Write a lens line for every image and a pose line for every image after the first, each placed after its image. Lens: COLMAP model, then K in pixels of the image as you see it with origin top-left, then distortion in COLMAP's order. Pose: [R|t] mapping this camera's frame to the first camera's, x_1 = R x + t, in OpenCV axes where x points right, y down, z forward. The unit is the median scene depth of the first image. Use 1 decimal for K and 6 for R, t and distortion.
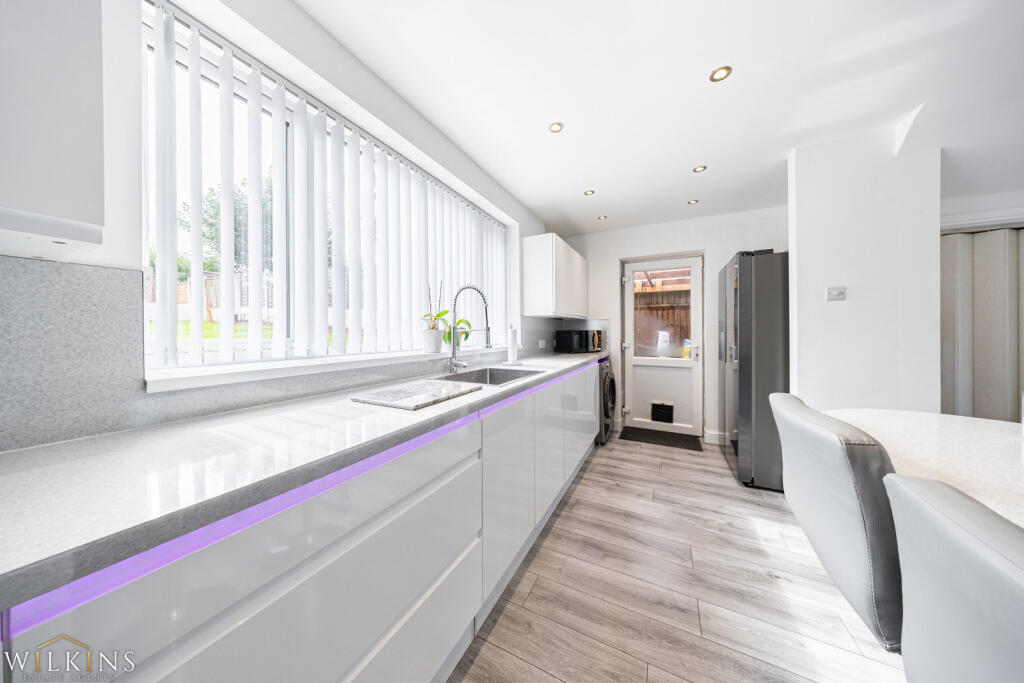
lens RADIAL K [[300.3, 0, 511.8], [0, 300.3, 333.9], [0, 0, 1]] dist [-0.000631, -0.000053]
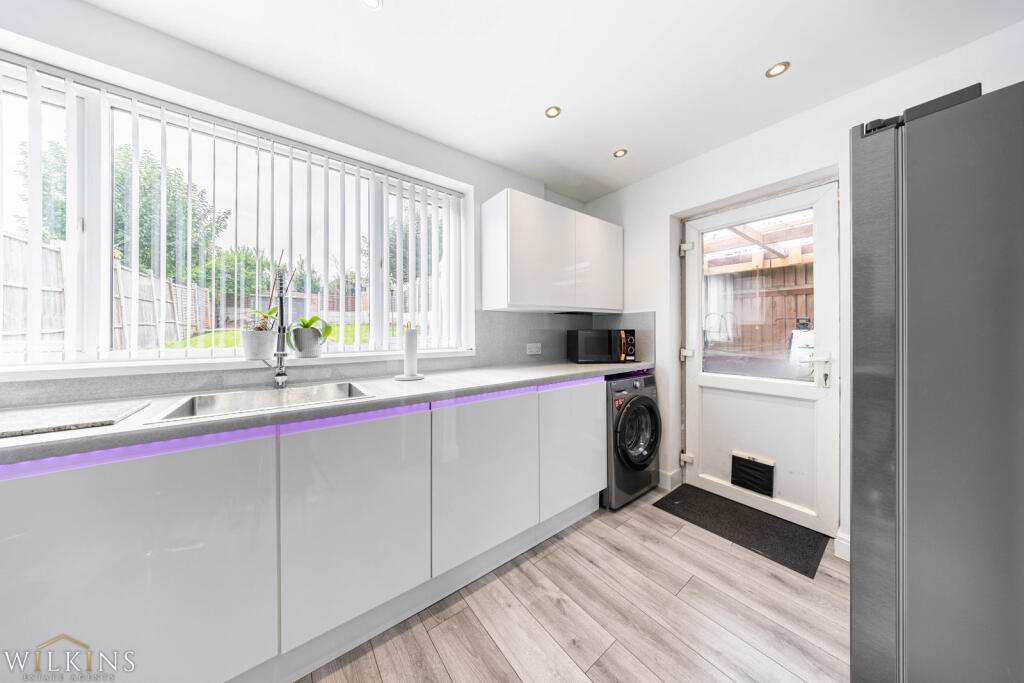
lens RADIAL K [[302.9, 0, 510.7], [0, 302.9, 330.9], [0, 0, 1]] dist [-0.008238, -0.000034]
pose [[0.900611, -0.000670, -0.434625, 0.341558], [-0.001828, 0.999984, -0.005331, -0.004498], [0.434622, 0.005596, 0.900596, 0.294085]]
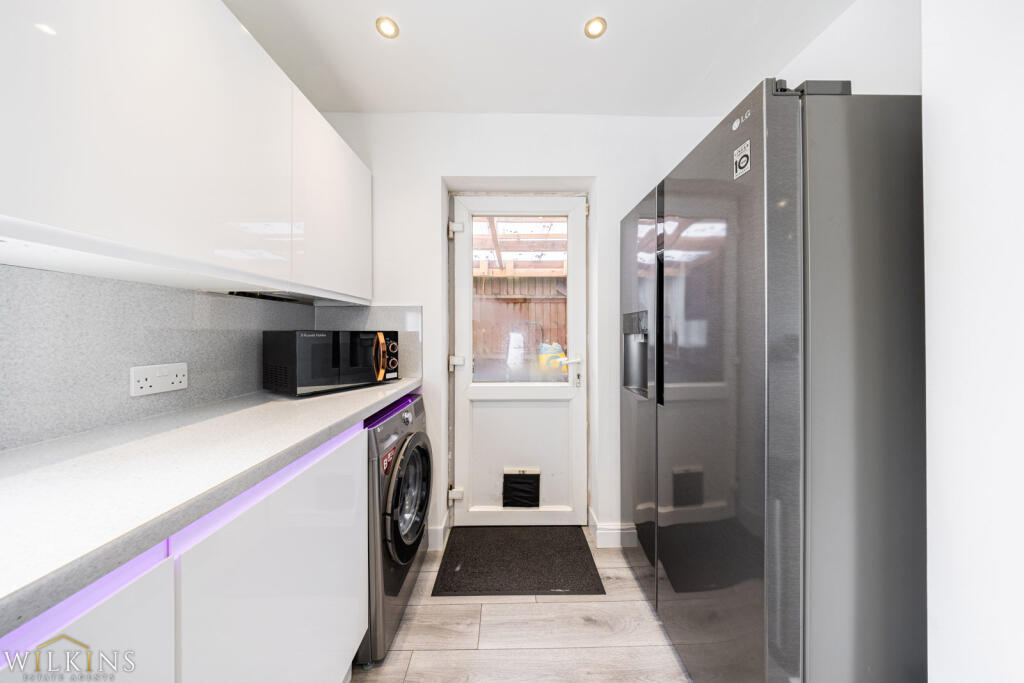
lens RADIAL K [[300.3, 0, 511.8], [0, 300.3, 333.9], [0, 0, 1]] dist [-0.000631, -0.000053]
pose [[0.885459, 0.002504, 0.464710, 0.245511], [-0.000457, 0.999990, -0.004517, -0.005327], [-0.464717, 0.003787, 0.885451, 0.550886]]
